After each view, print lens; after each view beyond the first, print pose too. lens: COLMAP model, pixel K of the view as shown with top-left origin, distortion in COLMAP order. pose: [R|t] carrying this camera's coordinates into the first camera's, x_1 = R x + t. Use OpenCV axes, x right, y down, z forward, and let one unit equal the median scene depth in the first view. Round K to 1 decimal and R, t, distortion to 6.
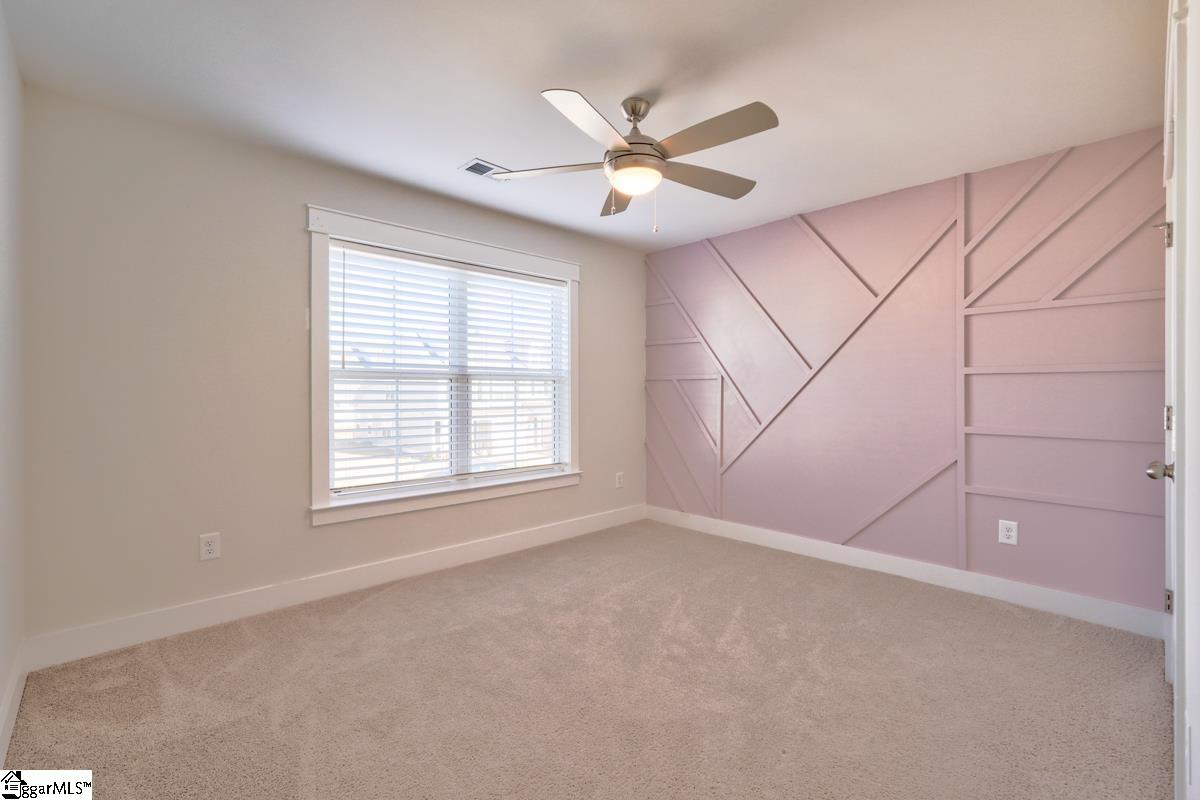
lens RADIAL K [[531.0, 0, 594.6], [0, 531.0, 393.7], [0, 0, 1]] dist [-0.012715, 0.006026]
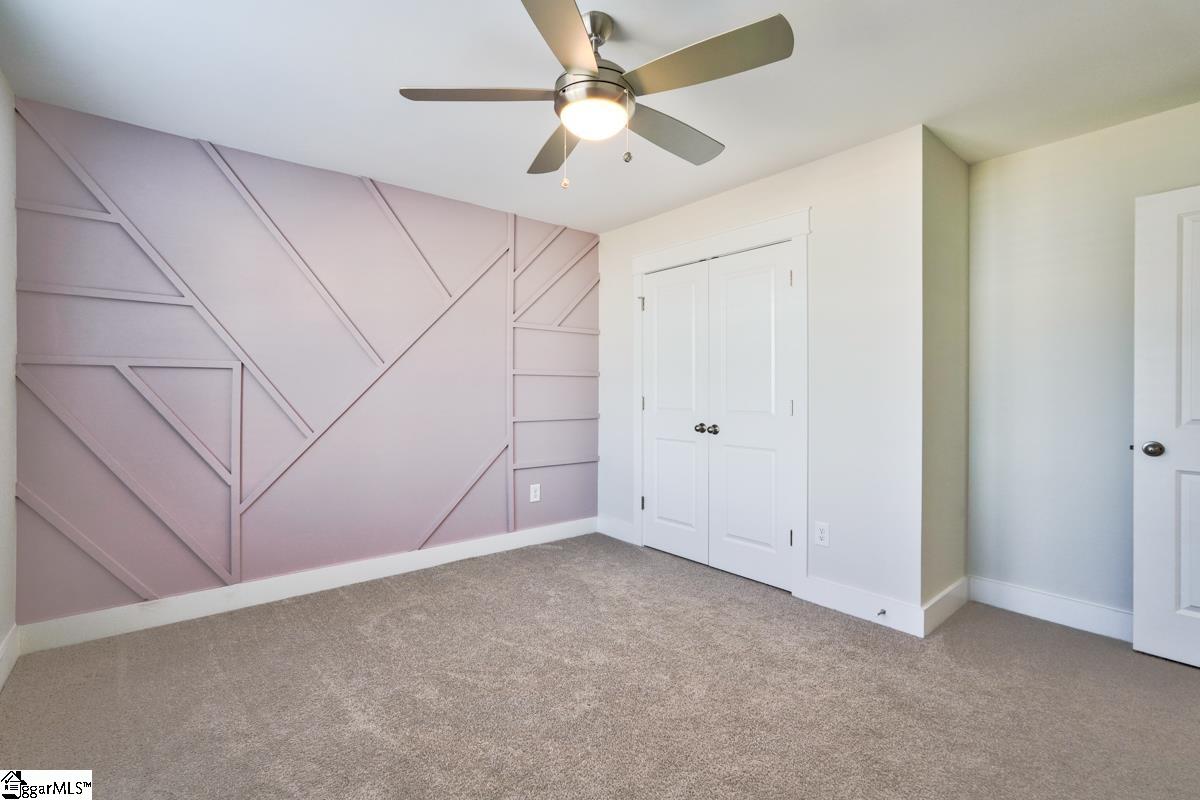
lens RADIAL K [[531.0, 0, 603.6], [0, 531.0, 391.1], [0, 0, 1]] dist [-0.012715, 0.006026]
pose [[0.060665, -0.006867, 0.998135, -0.534342], [-0.000017, 0.999976, 0.006880, -0.006998], [-0.998158, -0.000434, 0.060664, 0.709687]]
